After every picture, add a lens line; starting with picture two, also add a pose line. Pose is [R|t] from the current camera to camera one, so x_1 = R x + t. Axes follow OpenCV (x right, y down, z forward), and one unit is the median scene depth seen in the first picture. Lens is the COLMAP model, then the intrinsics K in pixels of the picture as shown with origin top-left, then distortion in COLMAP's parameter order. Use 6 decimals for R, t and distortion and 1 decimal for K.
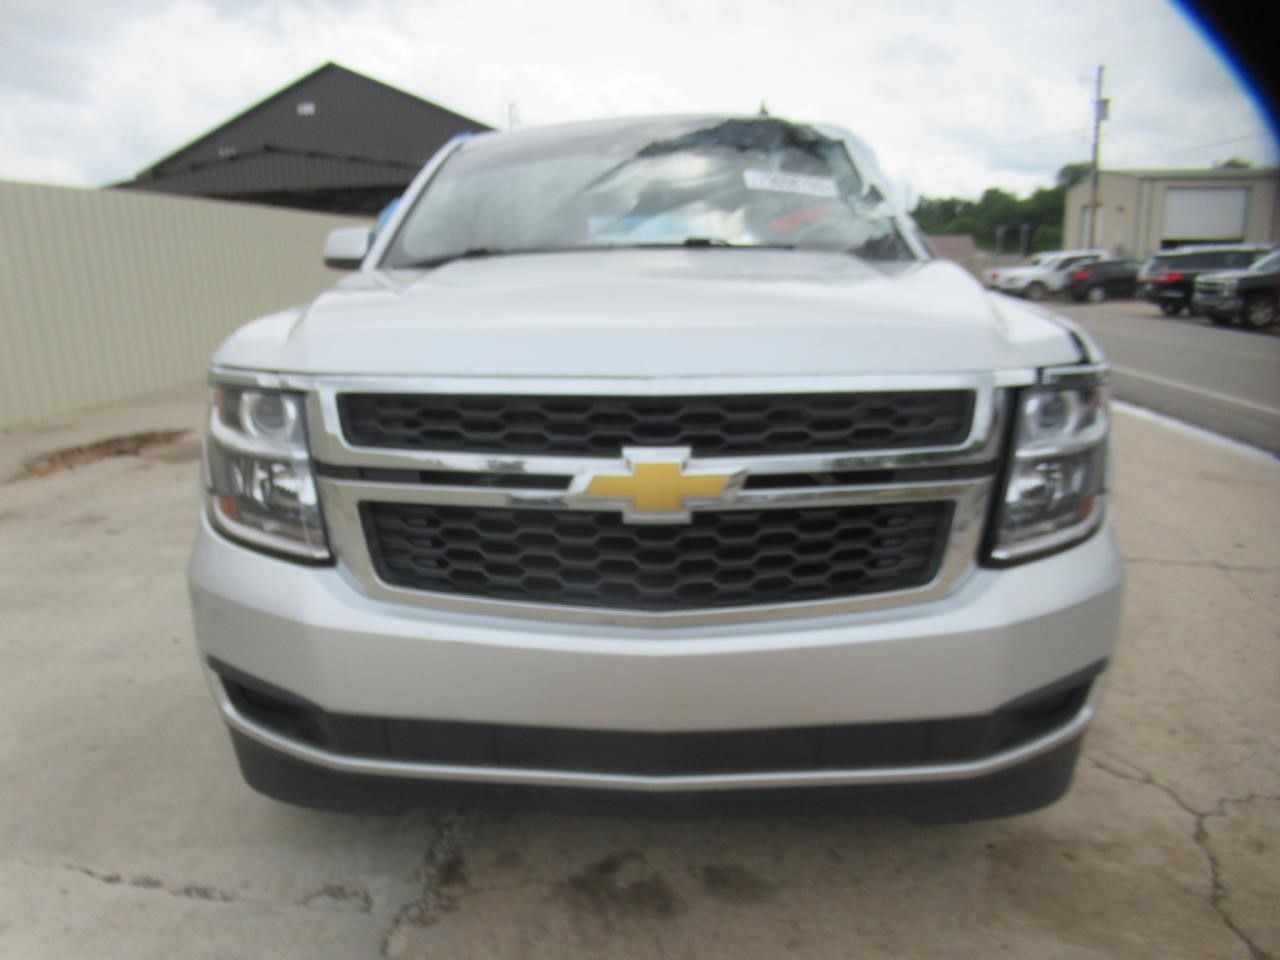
lens RADIAL K [[1019.0, 0, 640.6], [0, 1019.0, 469.0], [0, 0, 1]] dist [-0.015623, 0.037319]
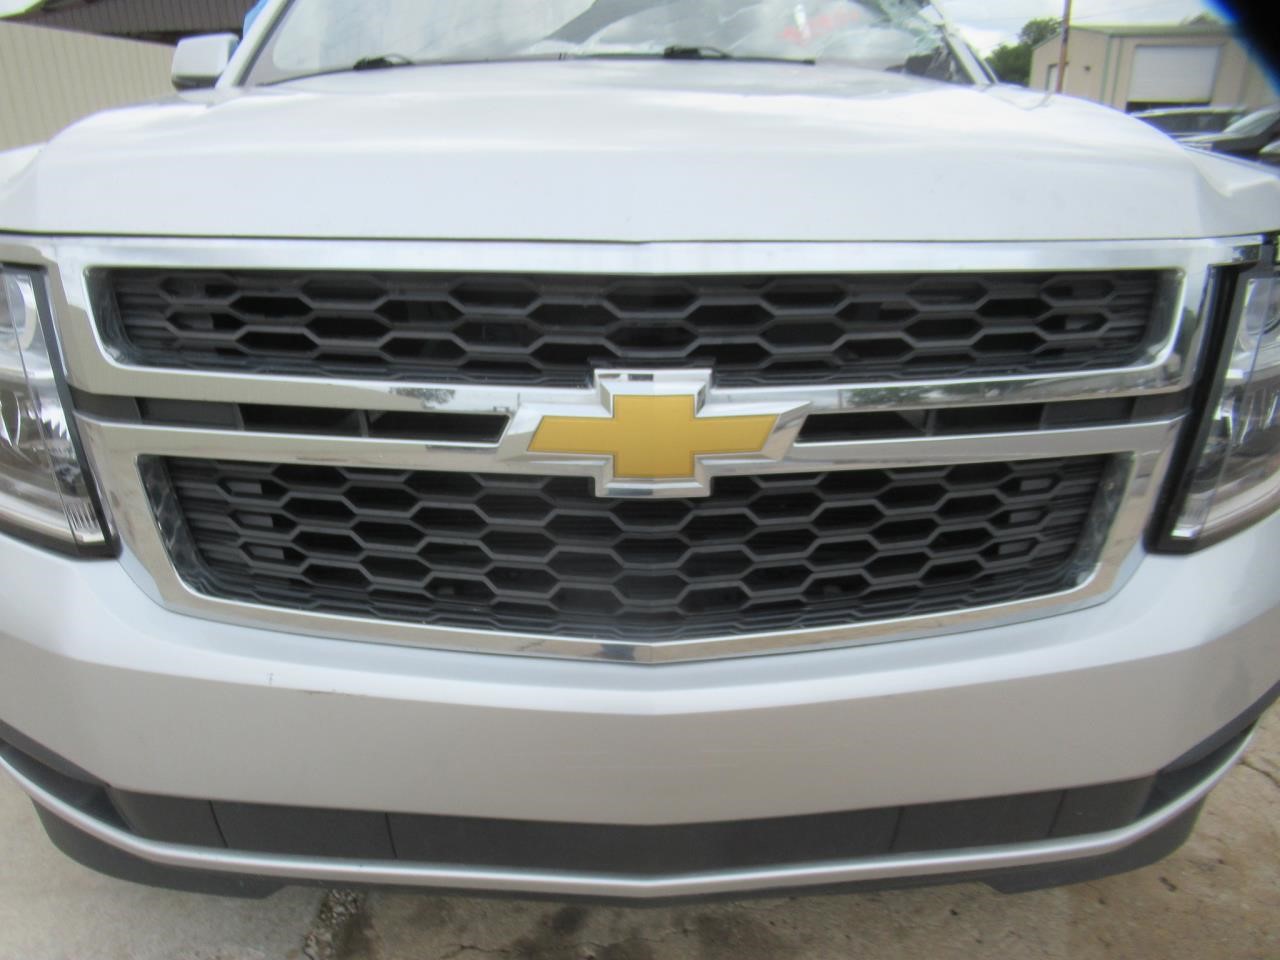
lens RADIAL K [[1019.0, 0, 651.9], [0, 1019.0, 479.1], [0, 0, 1]] dist [-0.015623, 0.037319]
pose [[0.998091, -0.006302, 0.061432, -0.019051], [-0.002181, 0.990563, 0.137042, -0.035635], [-0.061716, -0.136915, 0.988658, 0.397557]]
